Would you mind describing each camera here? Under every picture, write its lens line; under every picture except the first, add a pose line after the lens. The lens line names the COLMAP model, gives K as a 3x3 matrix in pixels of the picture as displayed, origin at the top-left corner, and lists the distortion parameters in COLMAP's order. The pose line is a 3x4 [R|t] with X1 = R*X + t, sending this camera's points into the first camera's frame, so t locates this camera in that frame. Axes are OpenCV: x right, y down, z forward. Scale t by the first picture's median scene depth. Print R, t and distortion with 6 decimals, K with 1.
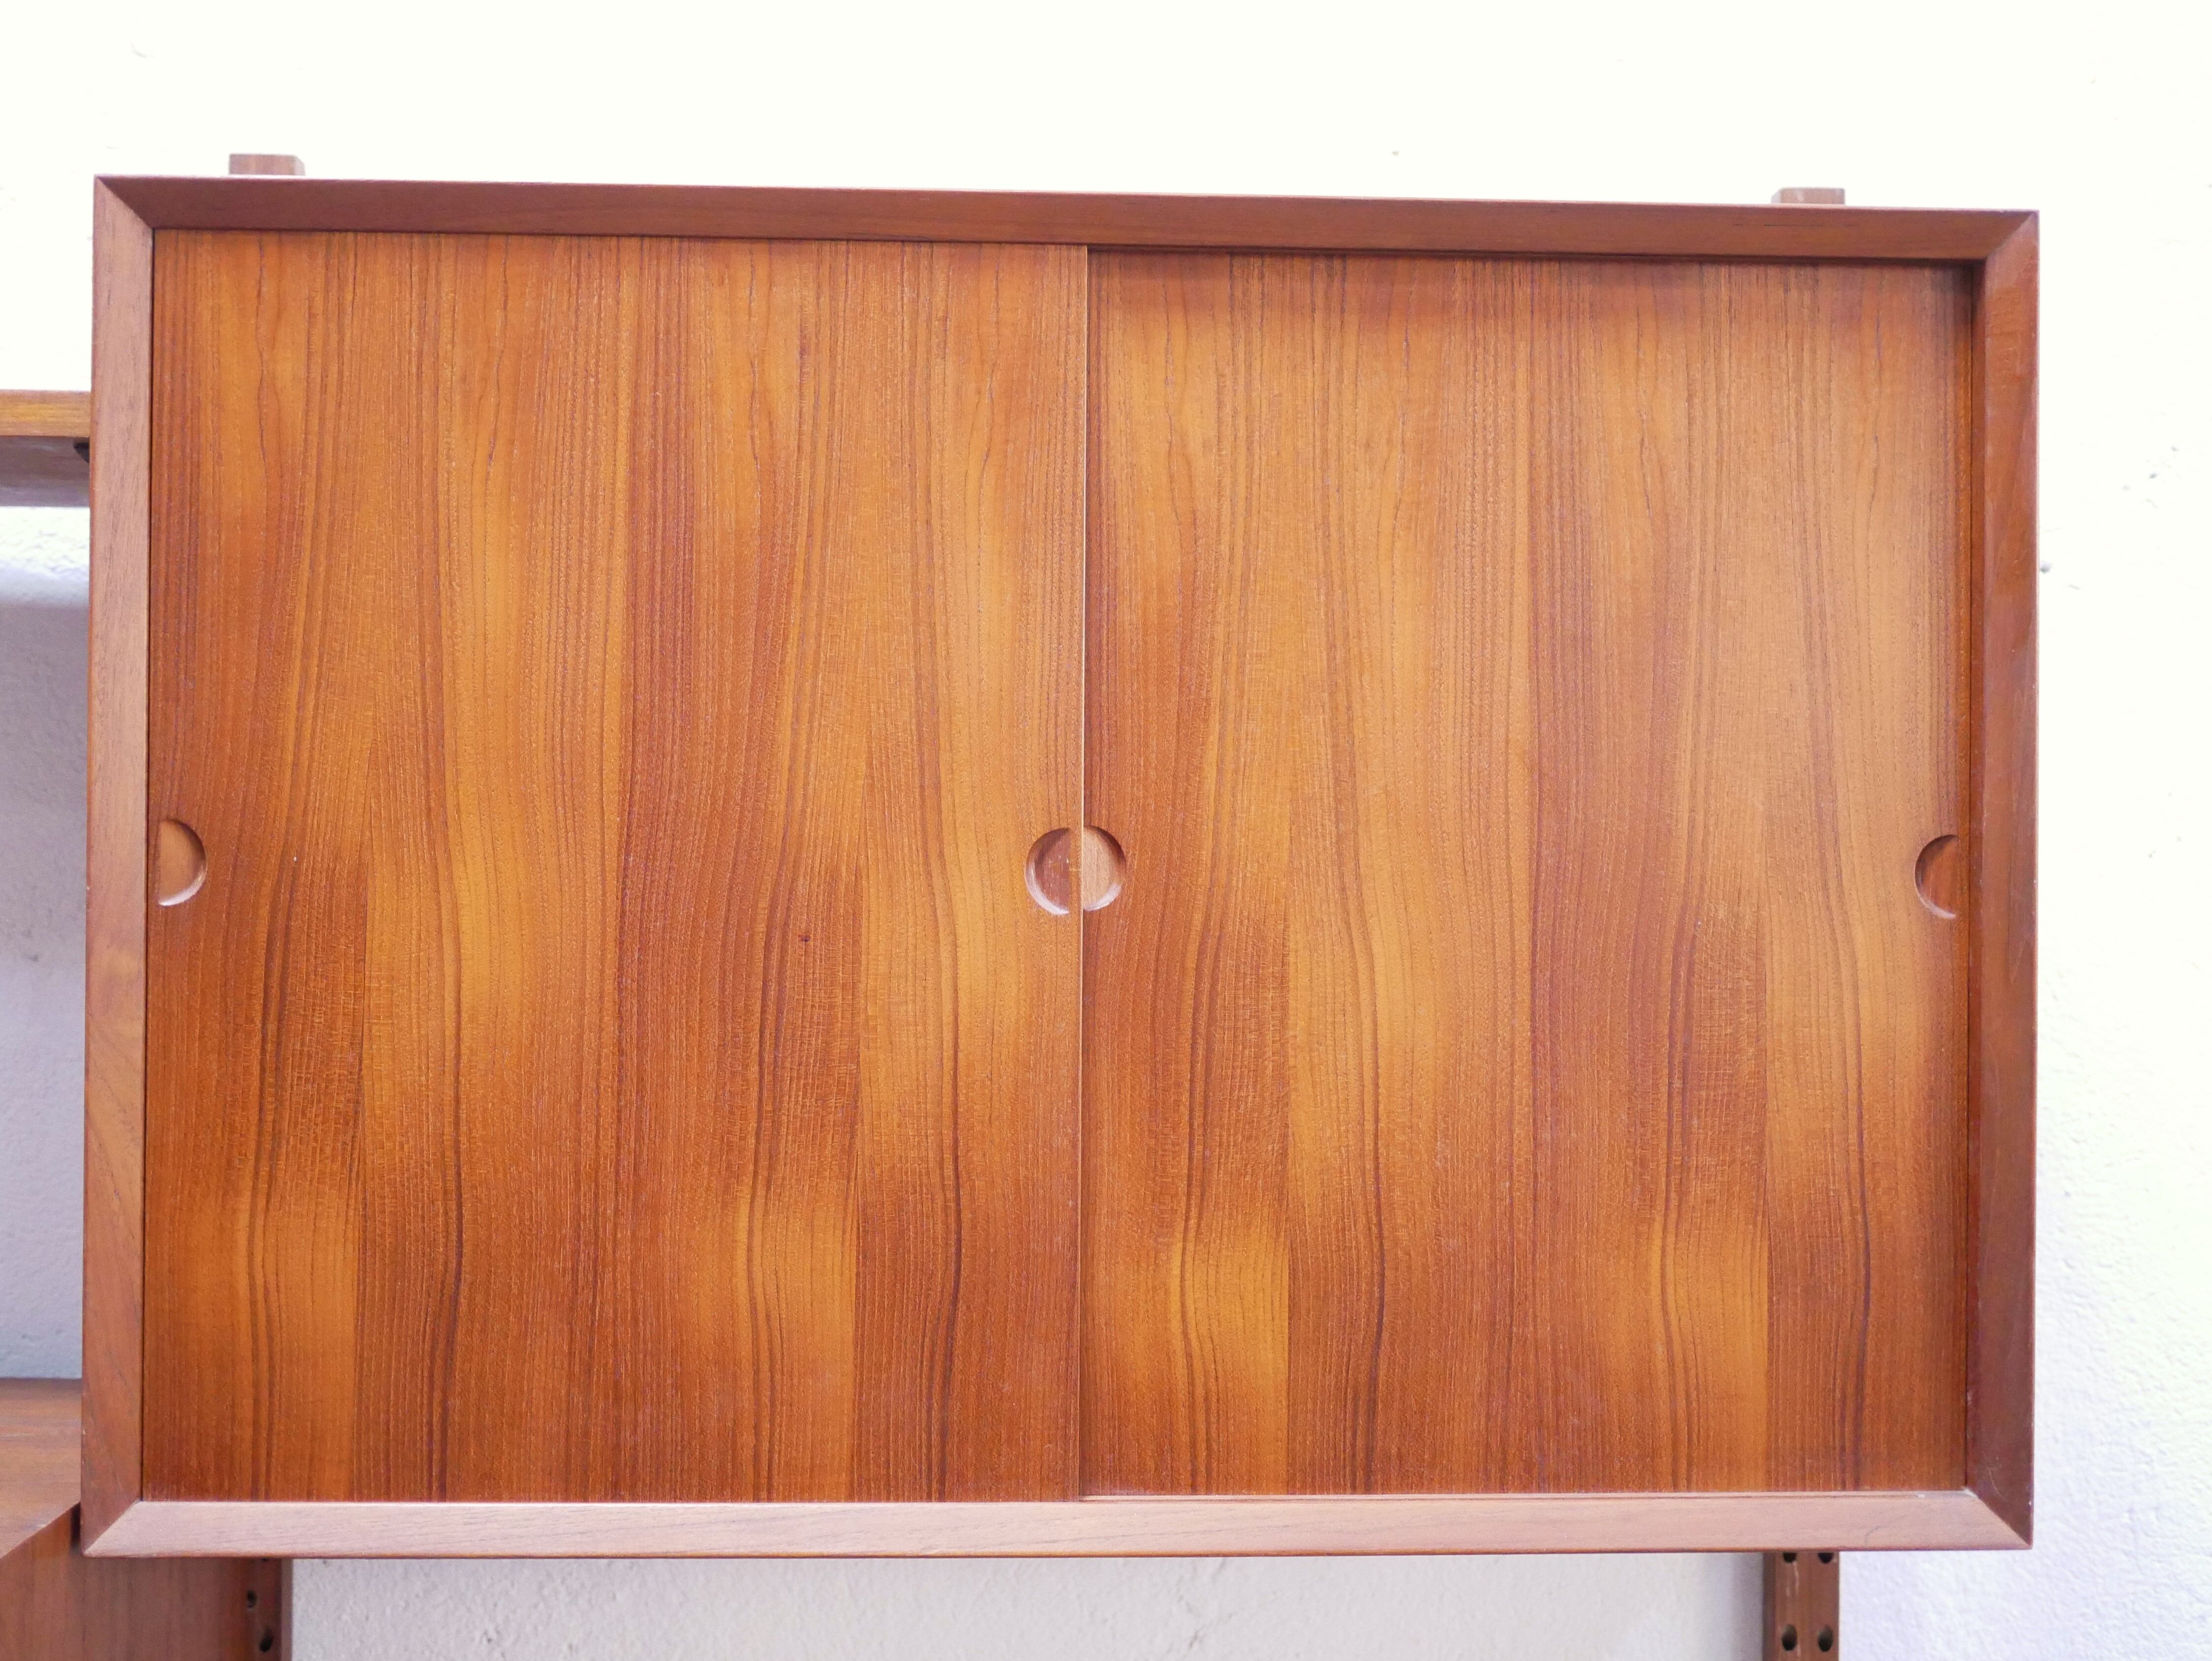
lens RADIAL K [[2493.7, 0, 1106.0], [0, 2493.7, 830.5], [0, 0, 1]] dist [-0.023837, 0.025651]
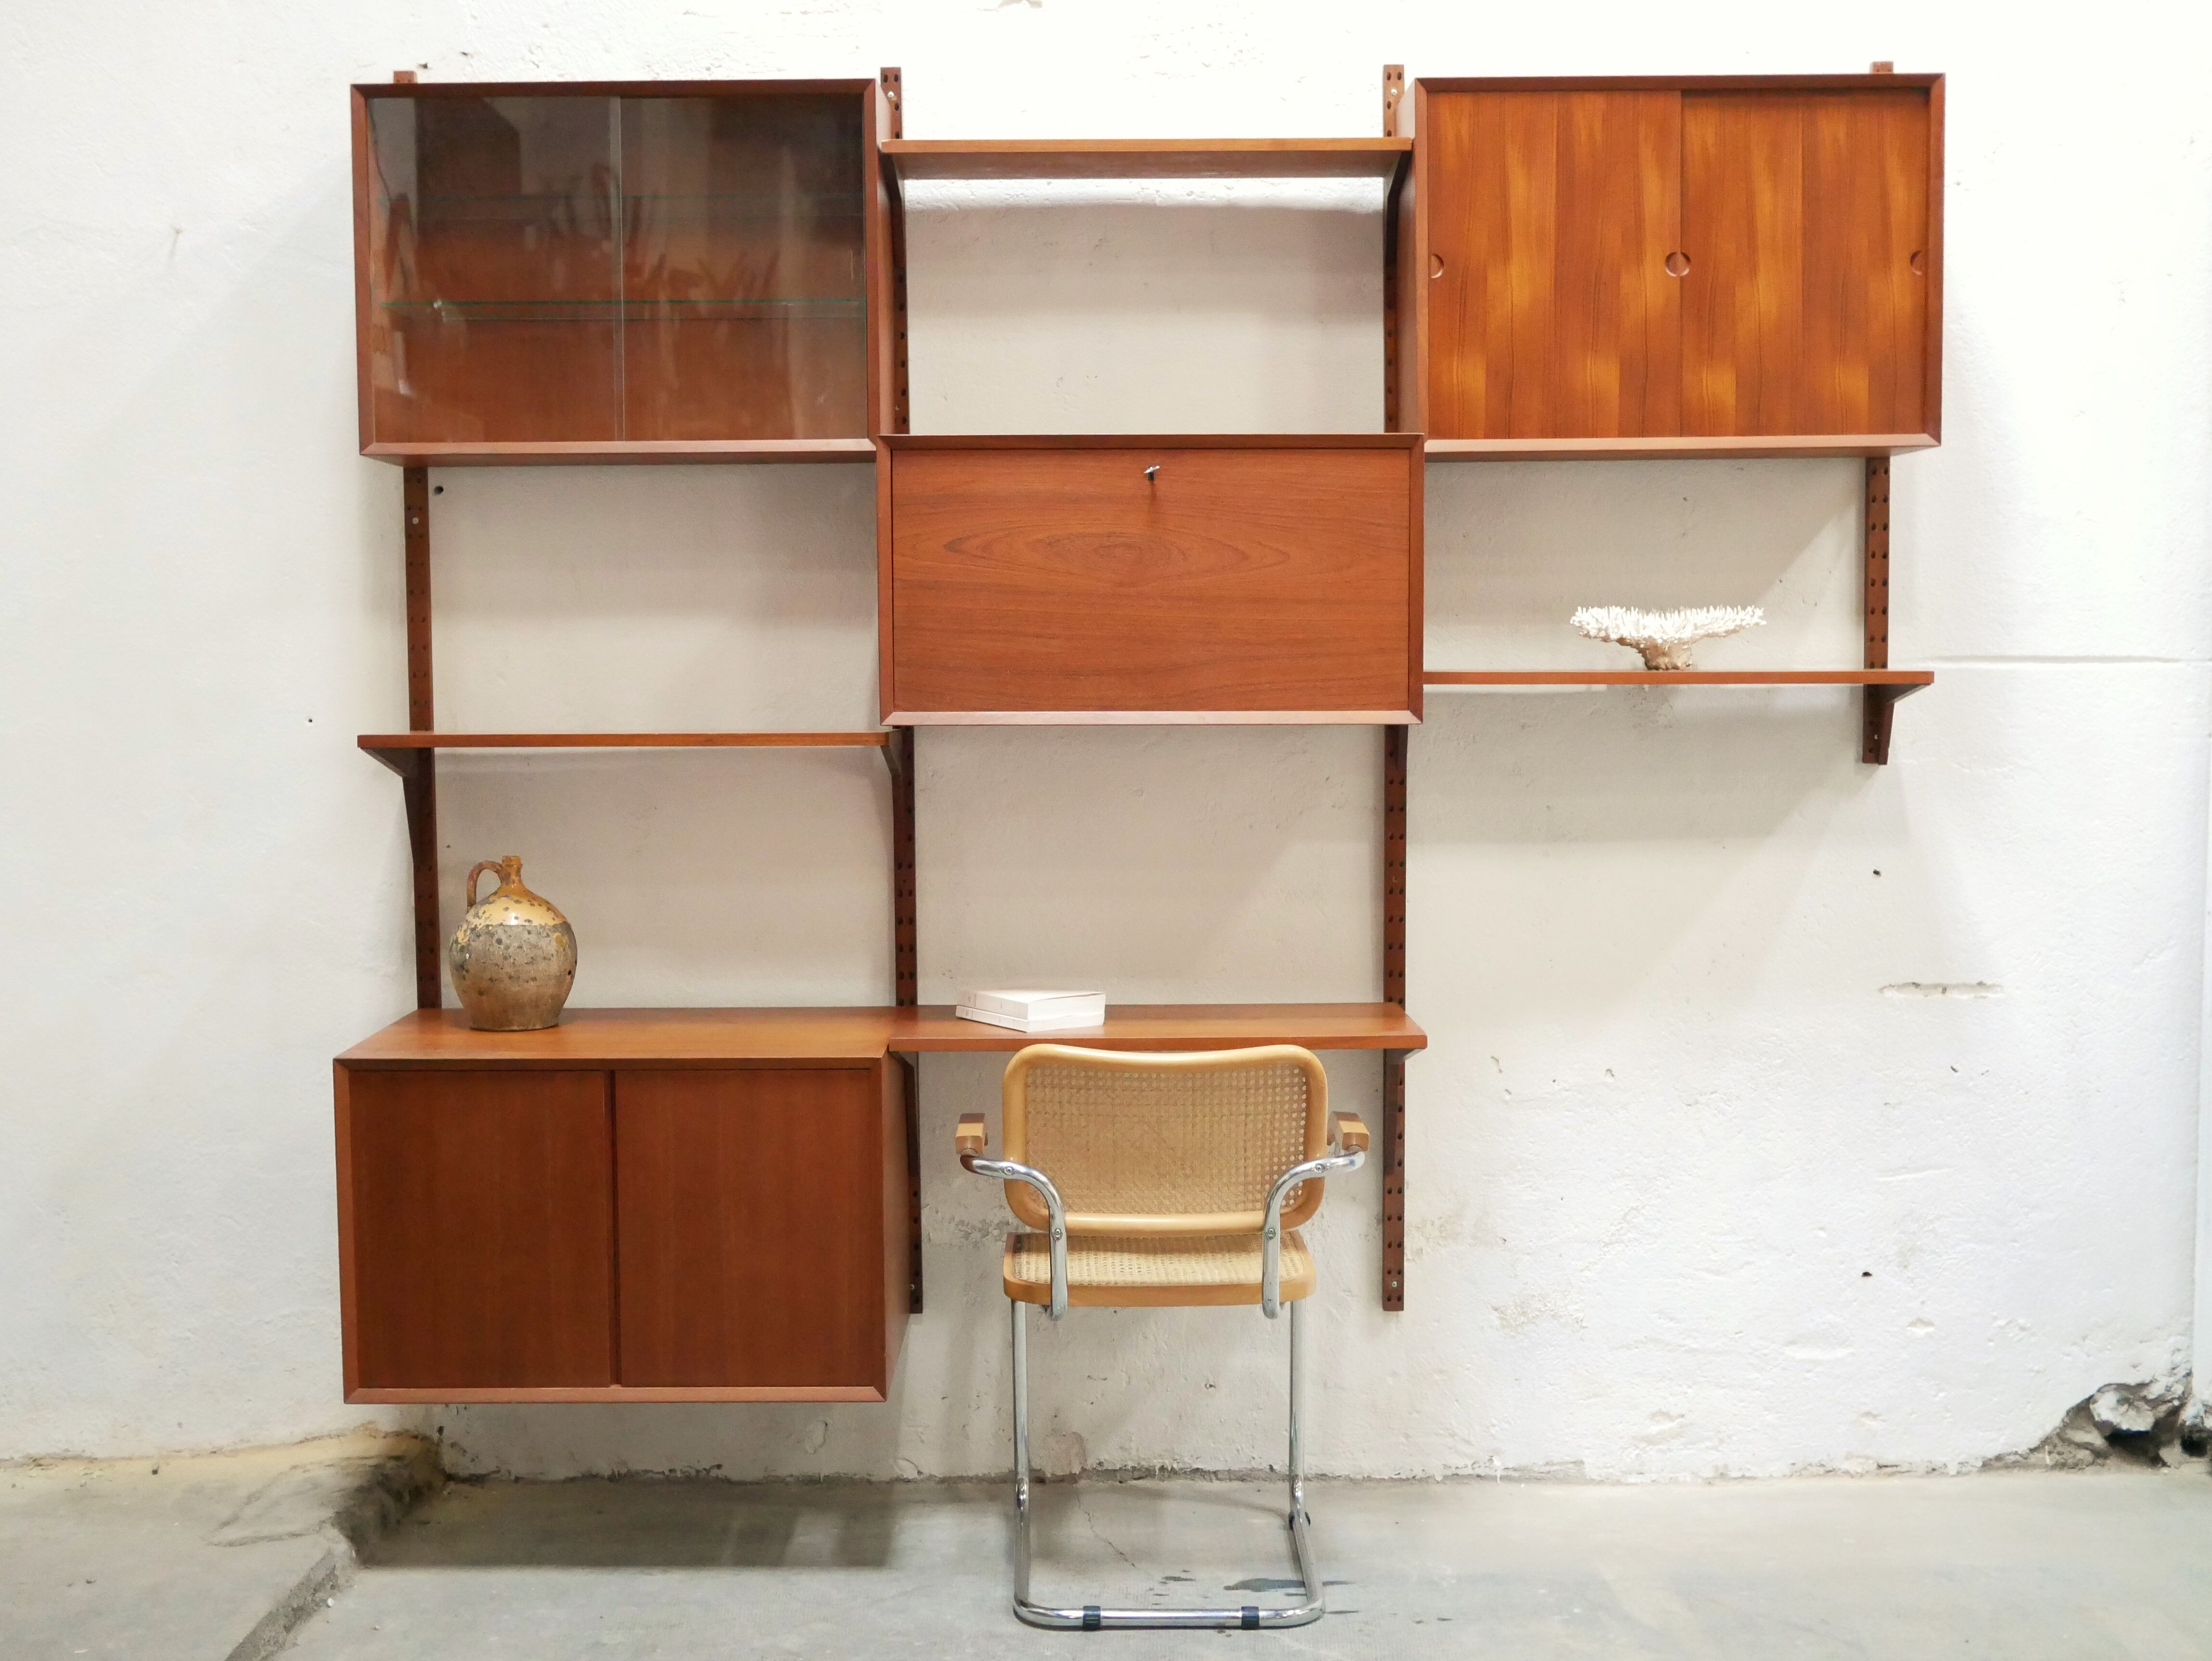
lens RADIAL K [[2493.9, 0, 1106.0], [0, 2493.9, 830.5], [0, 0, 1]] dist [-0.023837, 0.025651]
pose [[0.999338, -0.019333, -0.030804, -0.757225], [0.021919, 0.996059, 0.085943, 0.513685], [0.029021, -0.086562, 0.995824, -2.741739]]
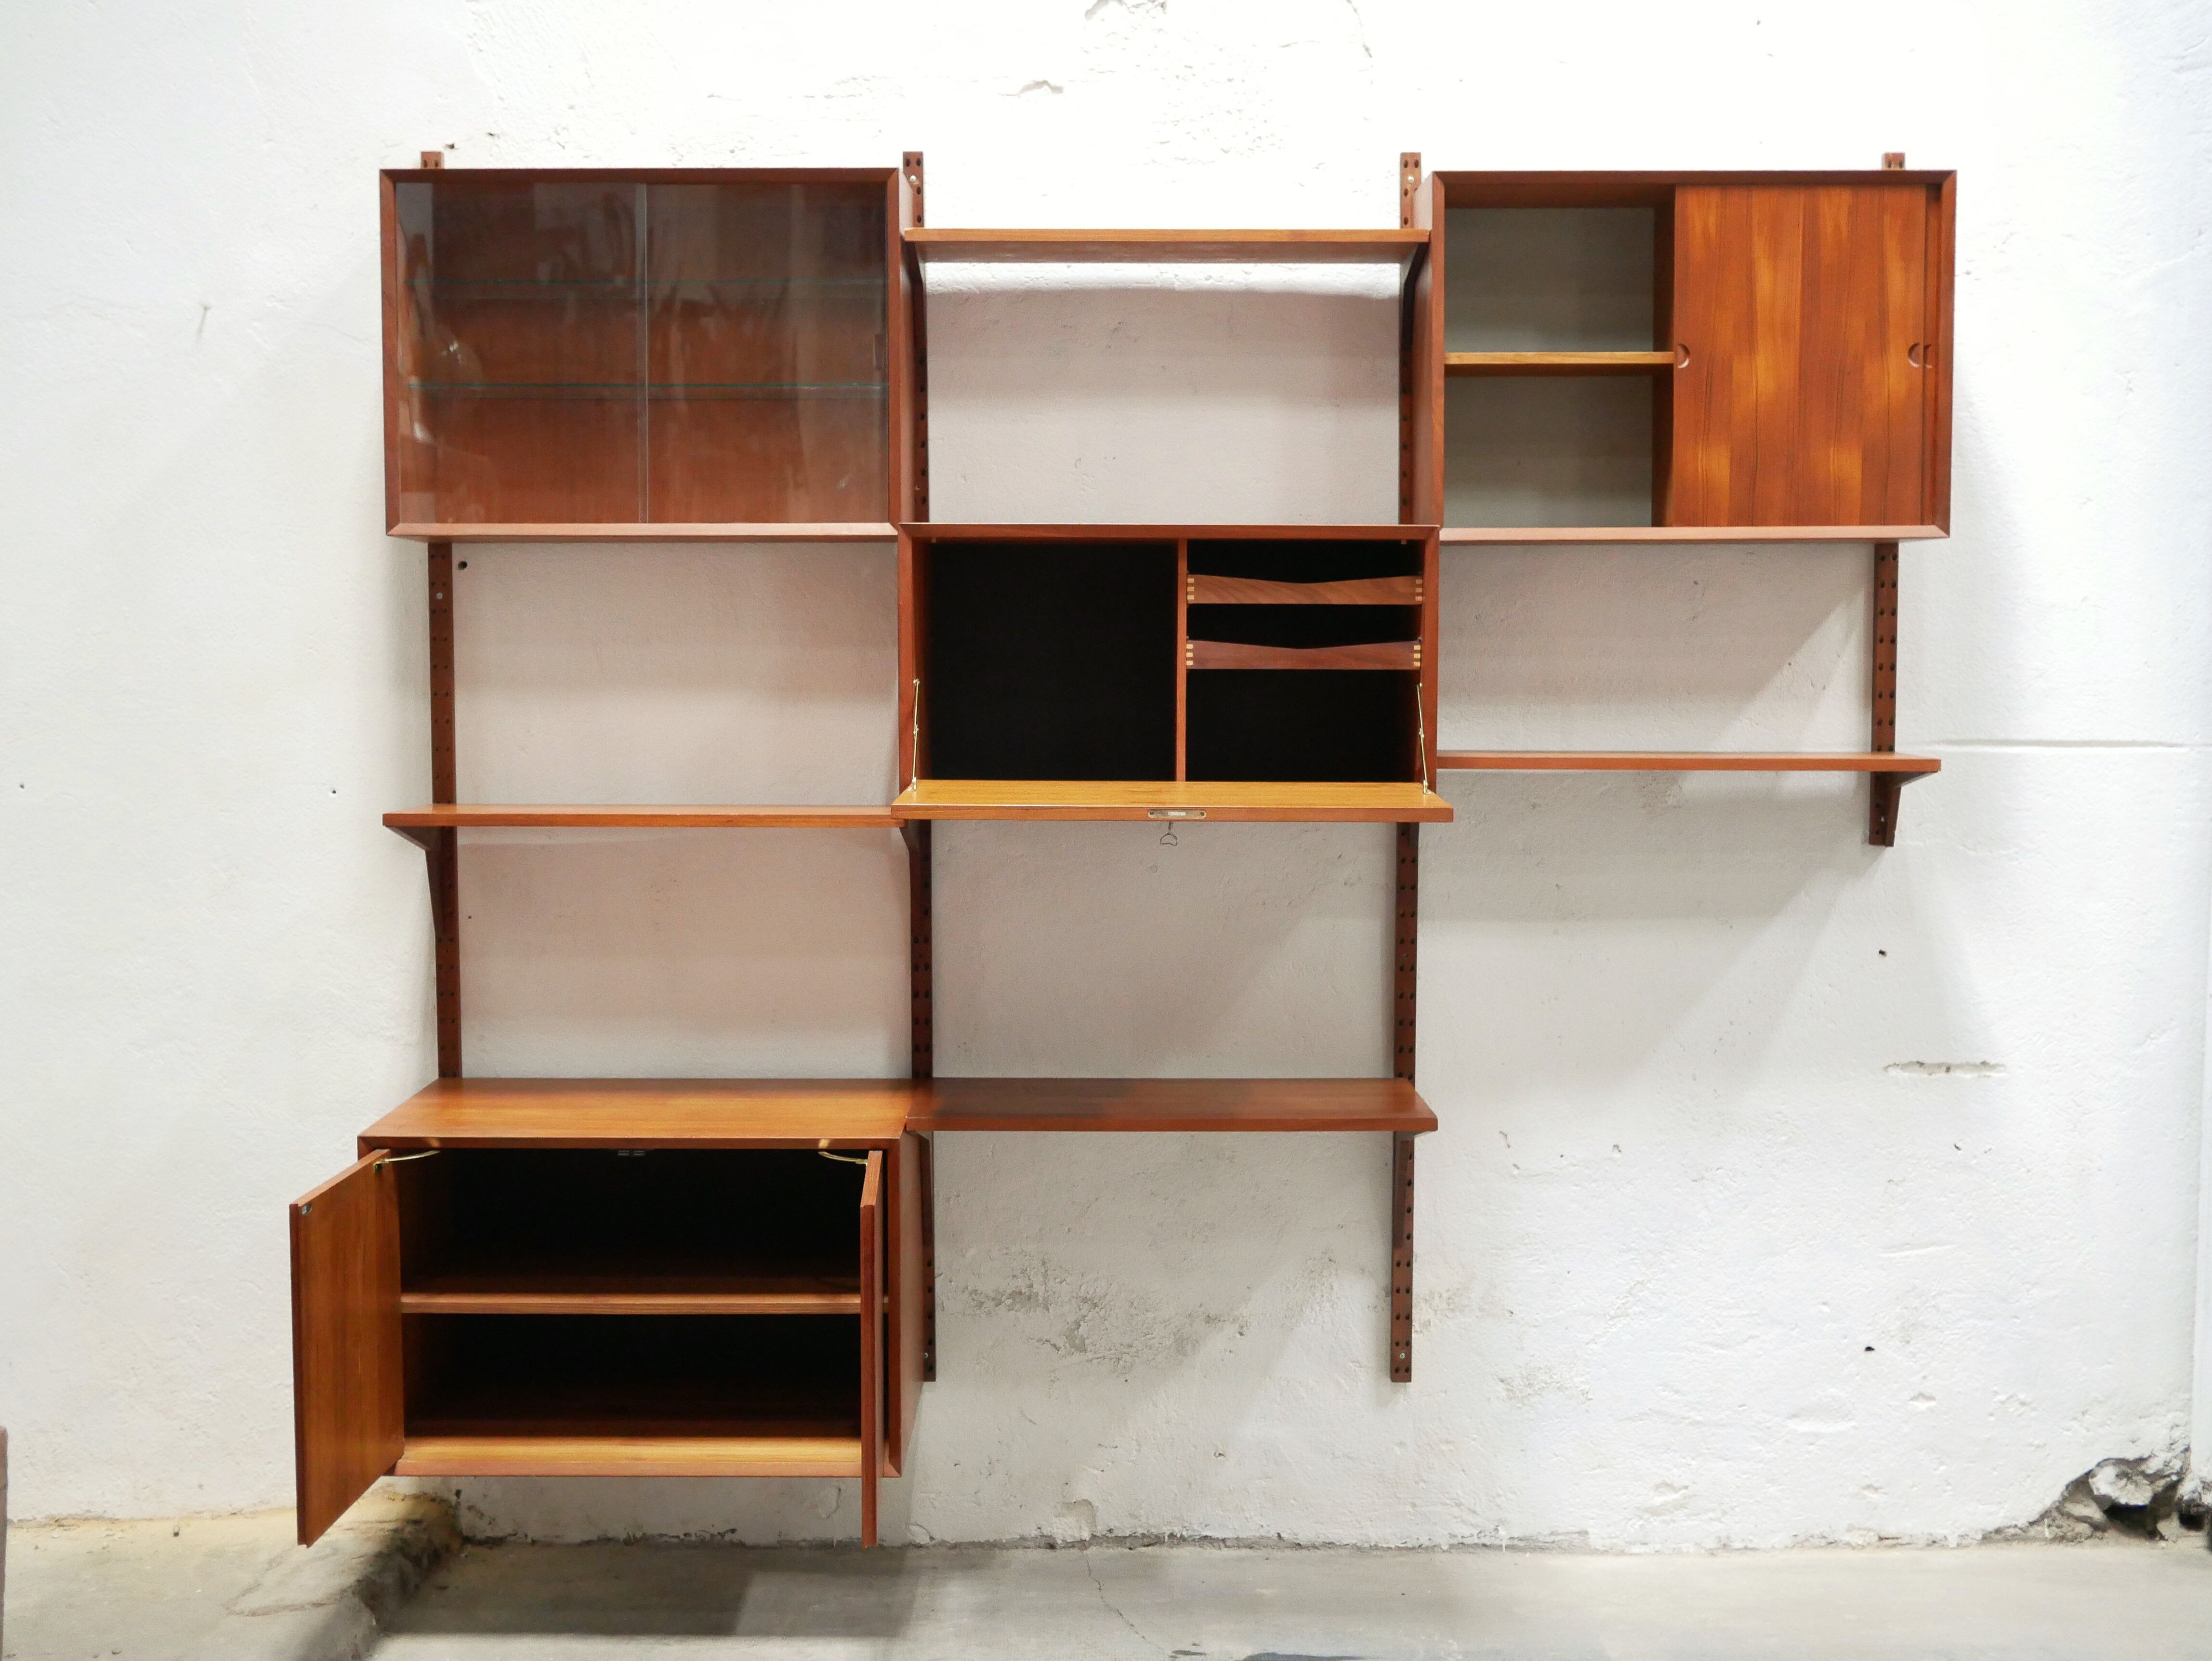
lens RADIAL K [[2493.9, 0, 1106.0], [0, 2493.9, 830.5], [0, 0, 1]] dist [-0.023837, 0.025651]
pose [[0.999455, -0.012429, -0.030581, -0.778579], [0.015069, 0.996037, 0.087658, 0.381341], [0.029370, -0.088071, 0.995681, -2.774734]]
